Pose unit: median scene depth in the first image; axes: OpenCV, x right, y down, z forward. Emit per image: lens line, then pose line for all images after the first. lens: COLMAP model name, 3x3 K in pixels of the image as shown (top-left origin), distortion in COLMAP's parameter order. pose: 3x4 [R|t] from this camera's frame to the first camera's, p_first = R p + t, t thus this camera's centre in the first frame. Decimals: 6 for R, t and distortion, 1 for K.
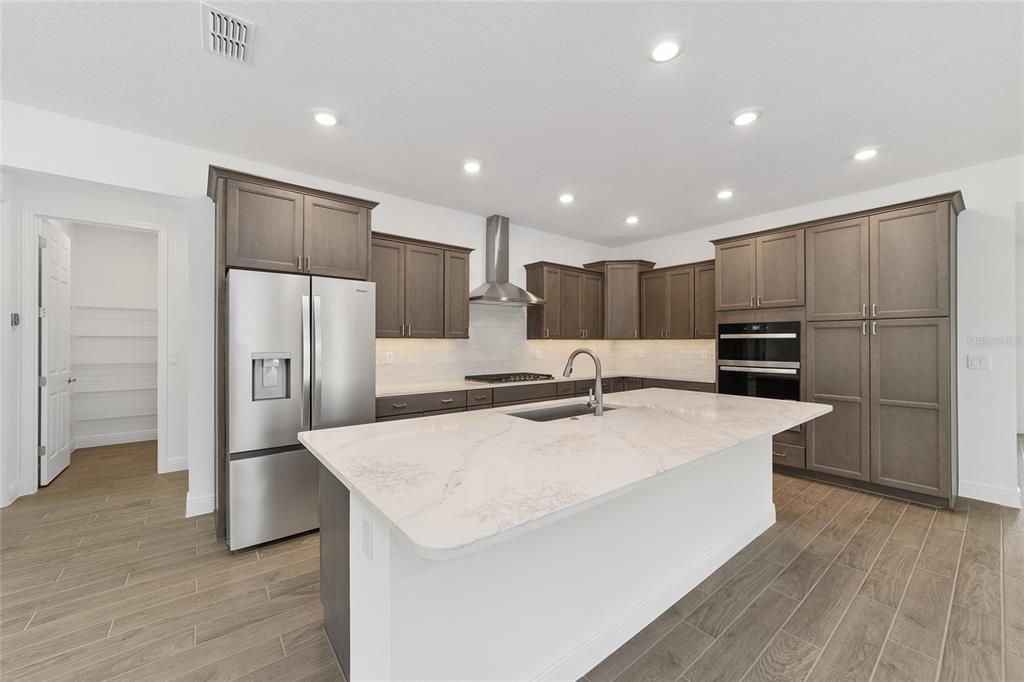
lens RADIAL K [[394.2, 0, 513.2], [0, 394.2, 342.2], [0, 0, 1]] dist [-0.006997, 0.003348]
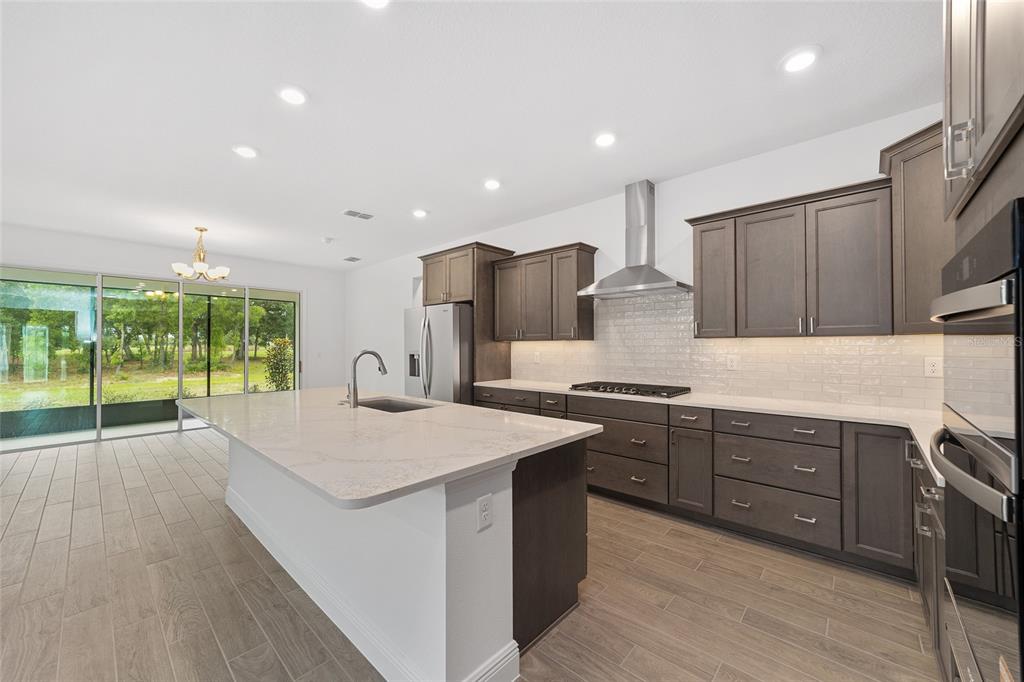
lens RADIAL K [[394.2, 0, 505.9], [0, 394.2, 343.1], [0, 0, 1]] dist [-0.006997, 0.003348]
pose [[0.143190, -0.005546, -0.989680, 0.859754], [0.004415, 0.999978, -0.004965, 0.002085], [0.989685, -0.003658, 0.143211, 0.769524]]
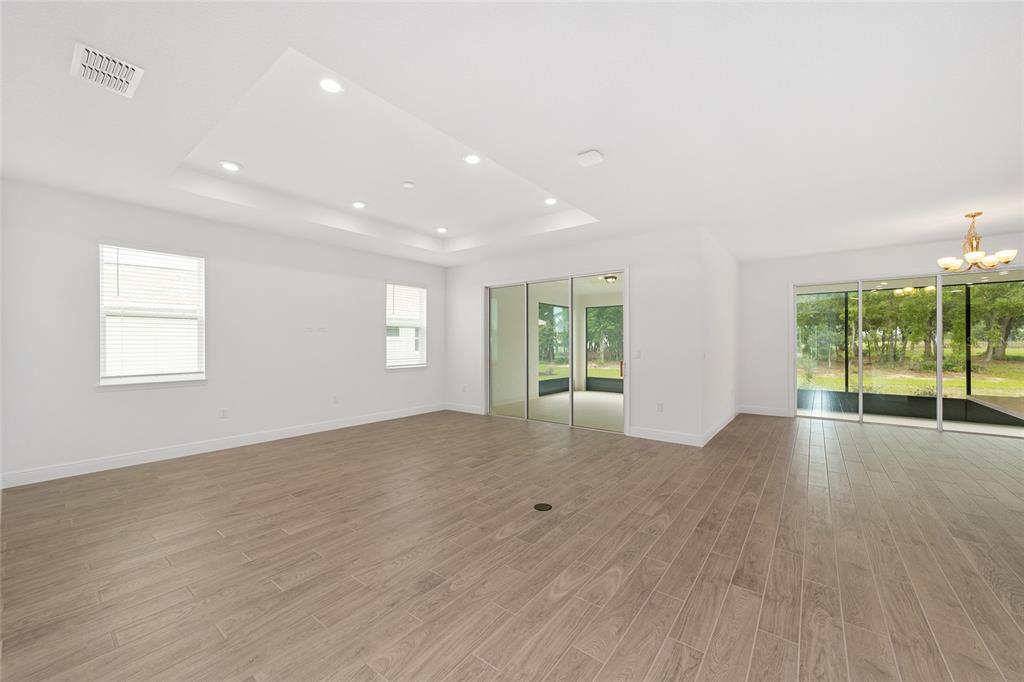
lens RADIAL K [[394.2, 0, 503.3], [0, 394.2, 343.9], [0, 0, 1]] dist [-0.006997, 0.003348]
pose [[-0.973350, 0.002900, -0.229307, 1.101984], [0.002866, 0.999996, 0.000478, 0.001391], [0.229308, -0.000192, -0.973354, 0.792776]]
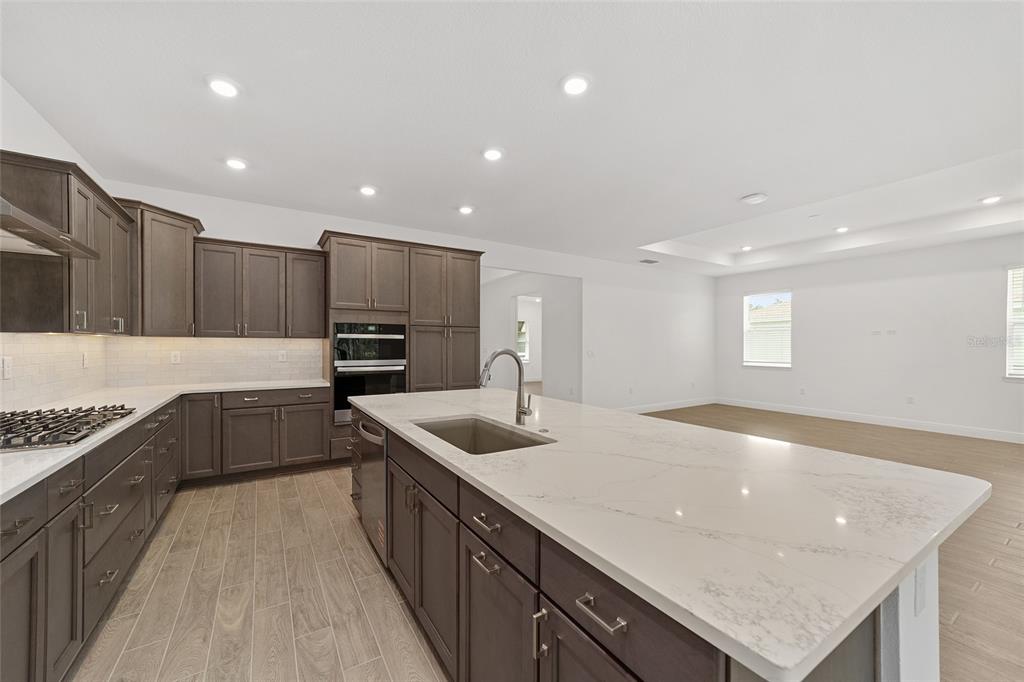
lens RADIAL K [[394.2, 0, 507.9], [0, 394.2, 338.6], [0, 0, 1]] dist [-0.006997, 0.003348]
pose [[0.113028, 0.016939, 0.993447, -0.406399], [-0.005303, 0.999851, -0.016445, 0.006056], [-0.993578, -0.003410, 0.113101, 0.564486]]
